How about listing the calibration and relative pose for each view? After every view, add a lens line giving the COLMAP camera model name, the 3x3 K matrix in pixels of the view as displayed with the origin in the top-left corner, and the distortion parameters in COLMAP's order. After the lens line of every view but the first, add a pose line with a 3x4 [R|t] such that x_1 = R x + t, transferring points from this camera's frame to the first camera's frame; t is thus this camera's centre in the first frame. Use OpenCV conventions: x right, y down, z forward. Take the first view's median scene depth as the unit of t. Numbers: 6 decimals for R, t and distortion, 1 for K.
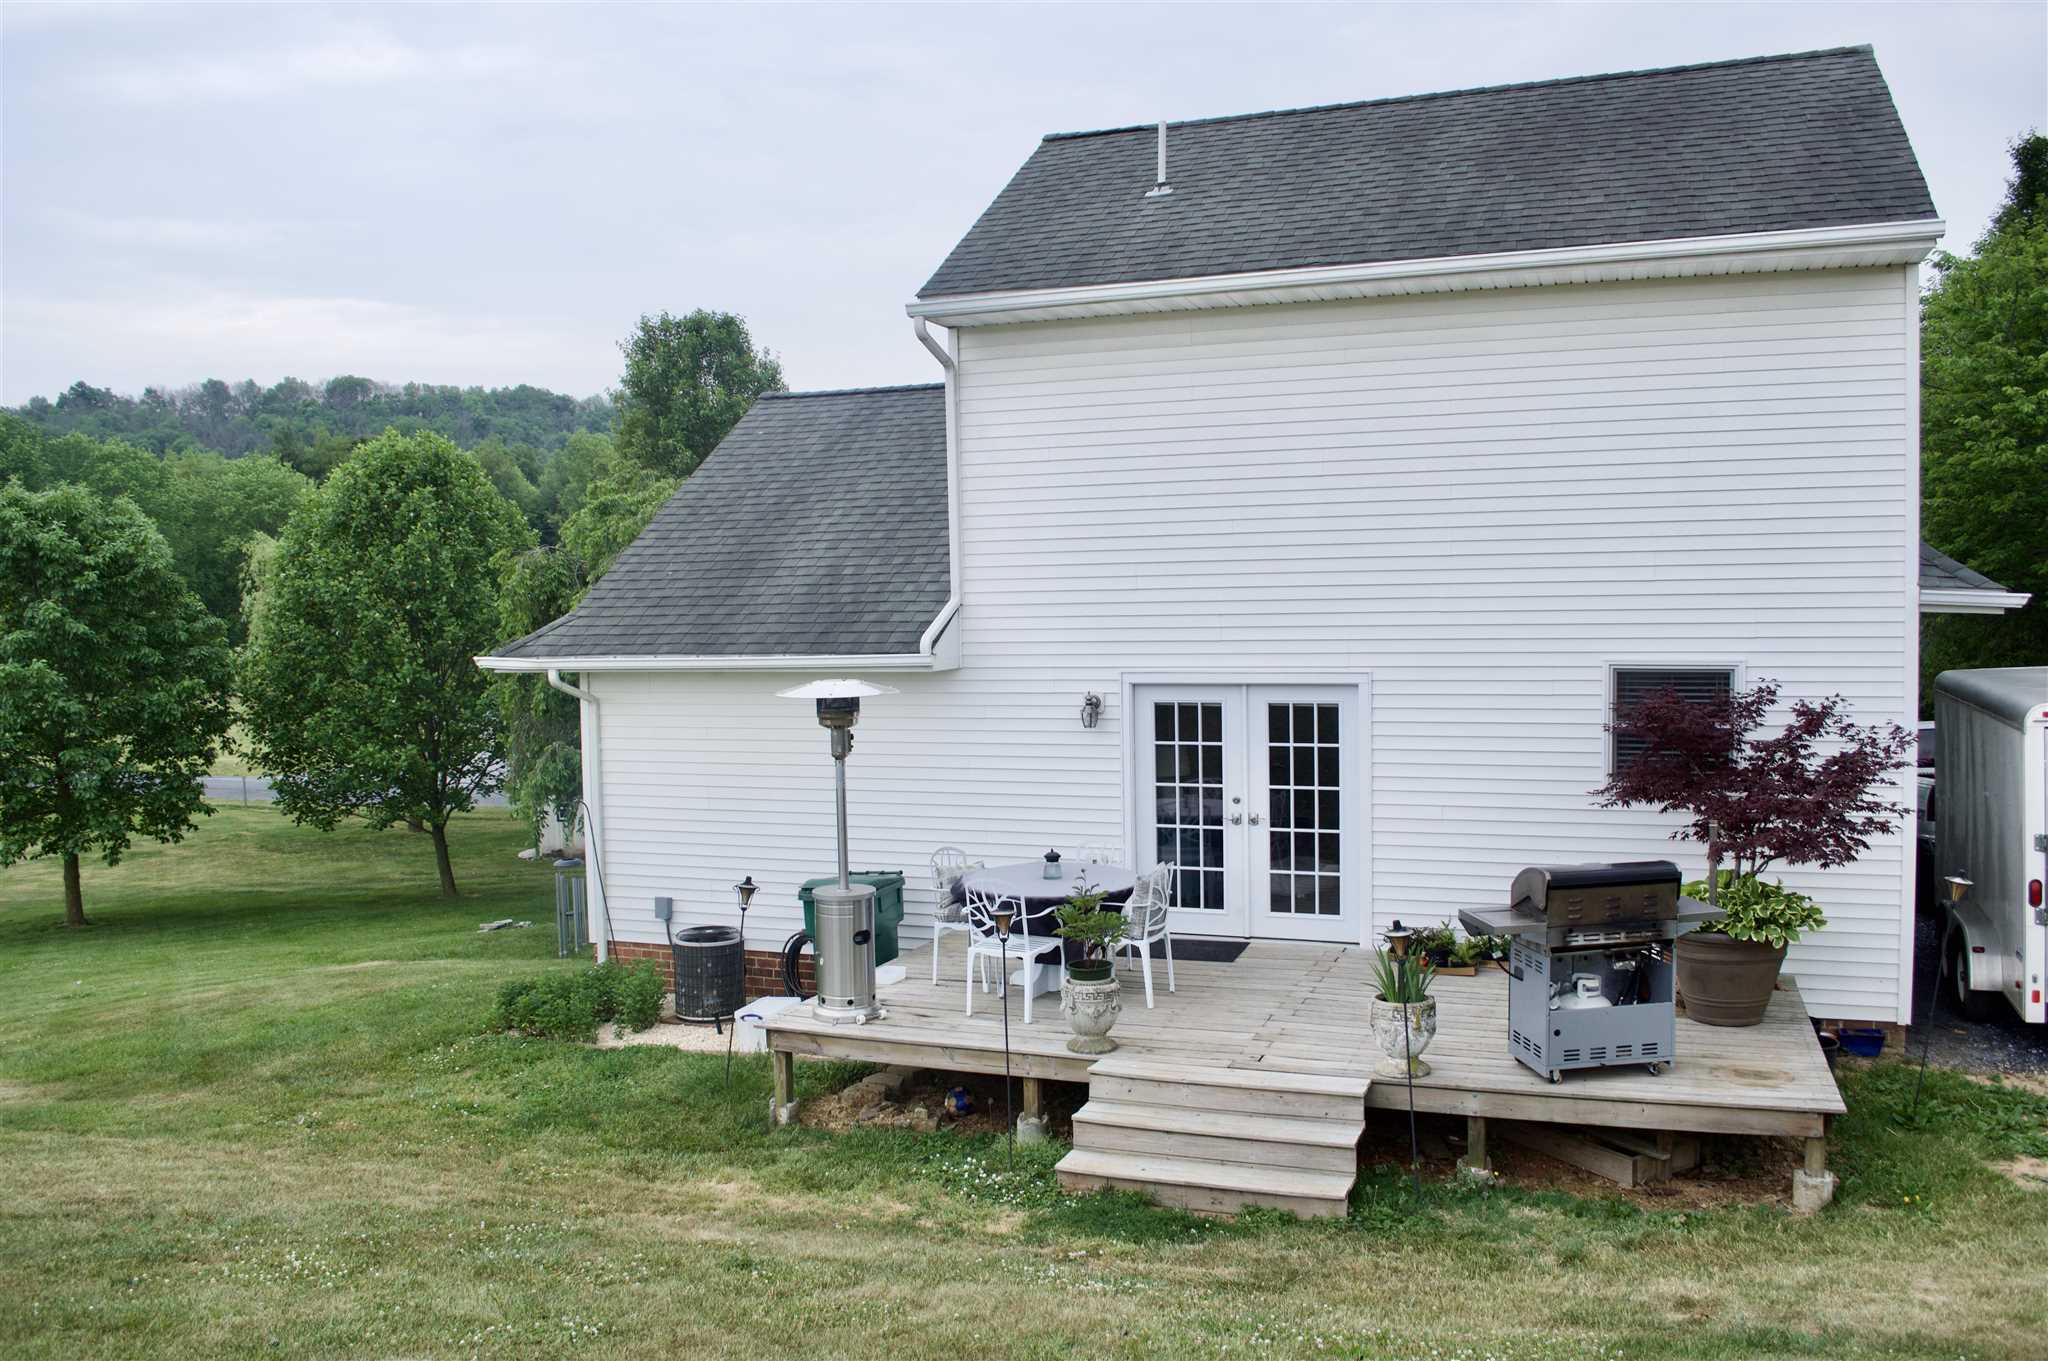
lens RADIAL K [[1648.1, 0, 1024.0], [0, 1648.1, 680.5], [0, 0, 1]] dist [-0.095575, 0.015477]
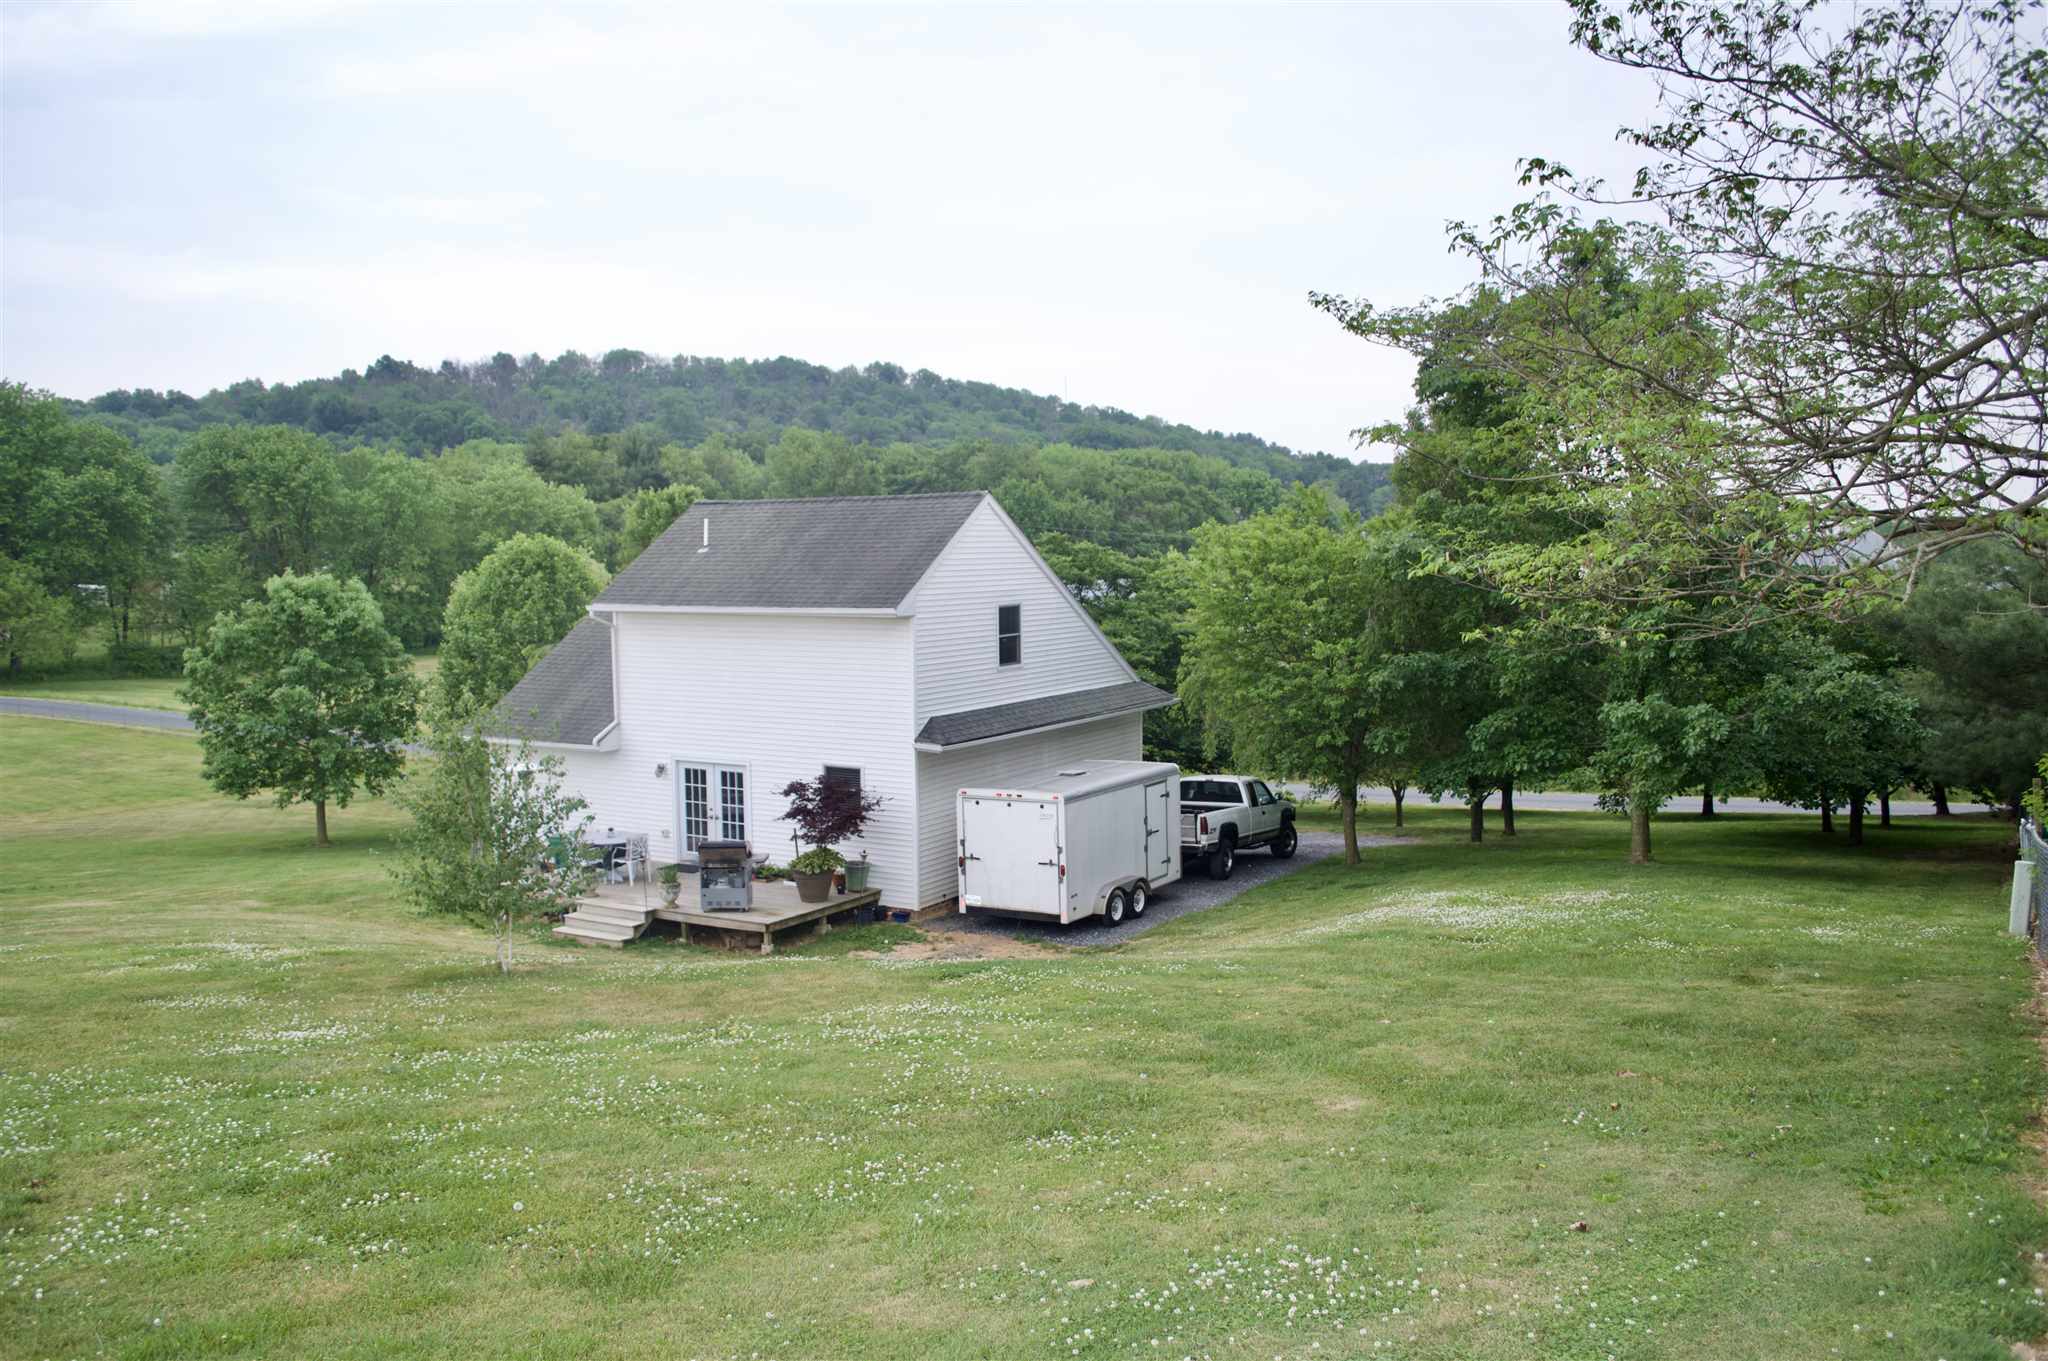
lens RADIAL K [[1570.5, 0, 1024.0], [0, 1570.5, 680.5], [0, 0, 1]] dist [-0.112549, -0.001462]
pose [[0.990238, 0.024424, -0.137232, 0.858970], [-0.021219, 0.999468, 0.024772, -0.177429], [0.137764, -0.021618, 0.990229, -1.181490]]
